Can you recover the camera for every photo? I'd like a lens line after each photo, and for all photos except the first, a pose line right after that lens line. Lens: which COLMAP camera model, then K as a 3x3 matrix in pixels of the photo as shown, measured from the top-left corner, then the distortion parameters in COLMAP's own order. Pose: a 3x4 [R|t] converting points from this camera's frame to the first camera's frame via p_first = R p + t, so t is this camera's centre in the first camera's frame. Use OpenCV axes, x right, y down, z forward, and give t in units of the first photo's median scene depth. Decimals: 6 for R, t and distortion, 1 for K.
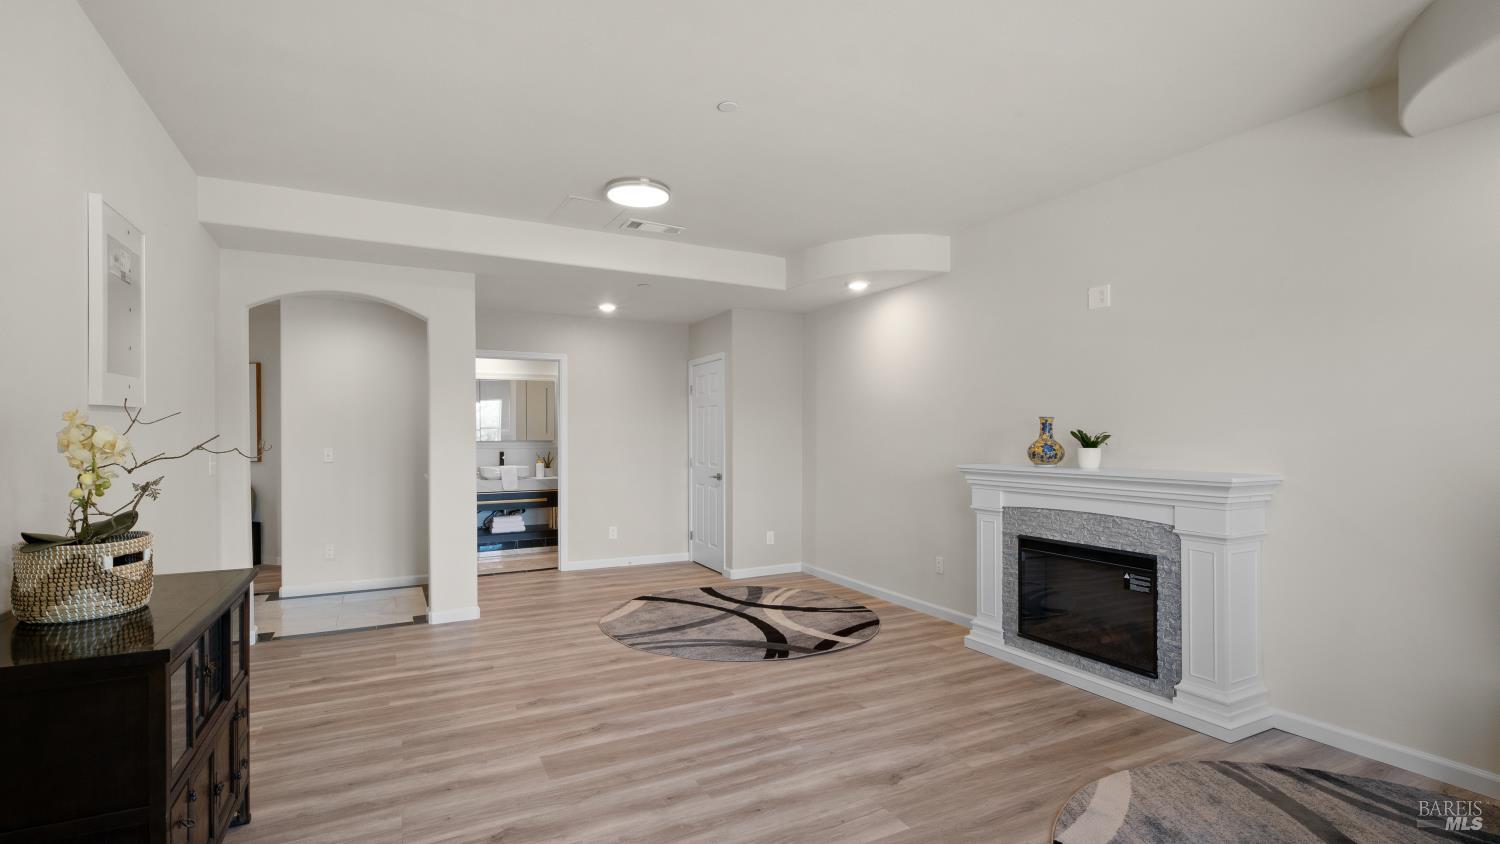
lens RADIAL K [[665.9, 0, 746.4], [0, 665.9, 437.3], [0, 0, 1]] dist [0.011486, -0.000209]
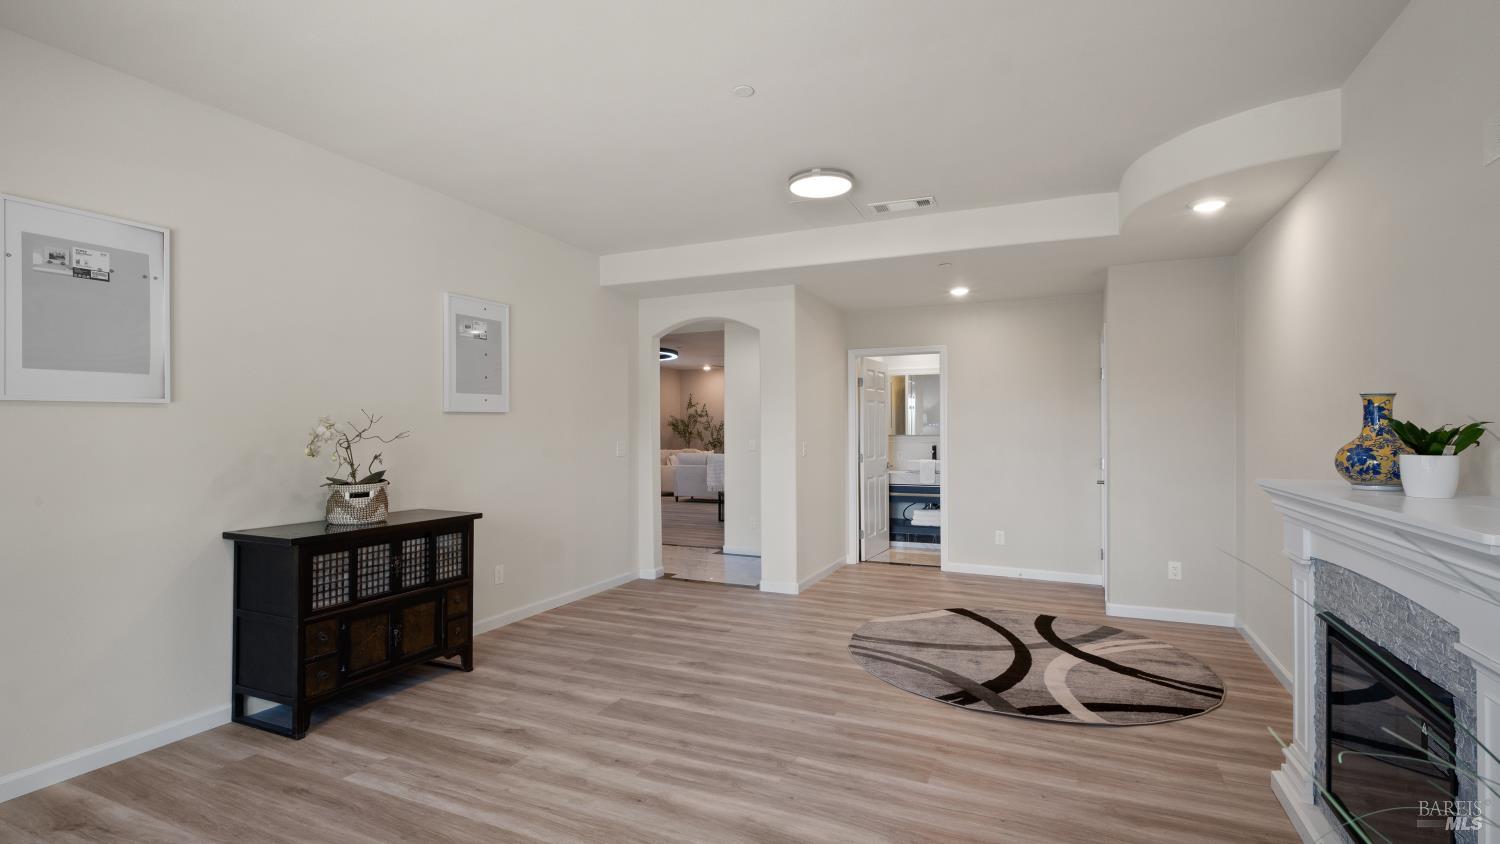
lens RADIAL K [[678.1, 0, 737.0], [0, 678.1, 425.5], [0, 0, 1]] dist [0.011547, -0.000639]
pose [[0.633795, -0.003920, -0.773491, 0.512743], [-0.003052, 0.999967, -0.007568, -0.000615], [0.773495, 0.007157, 0.633762, 0.259503]]
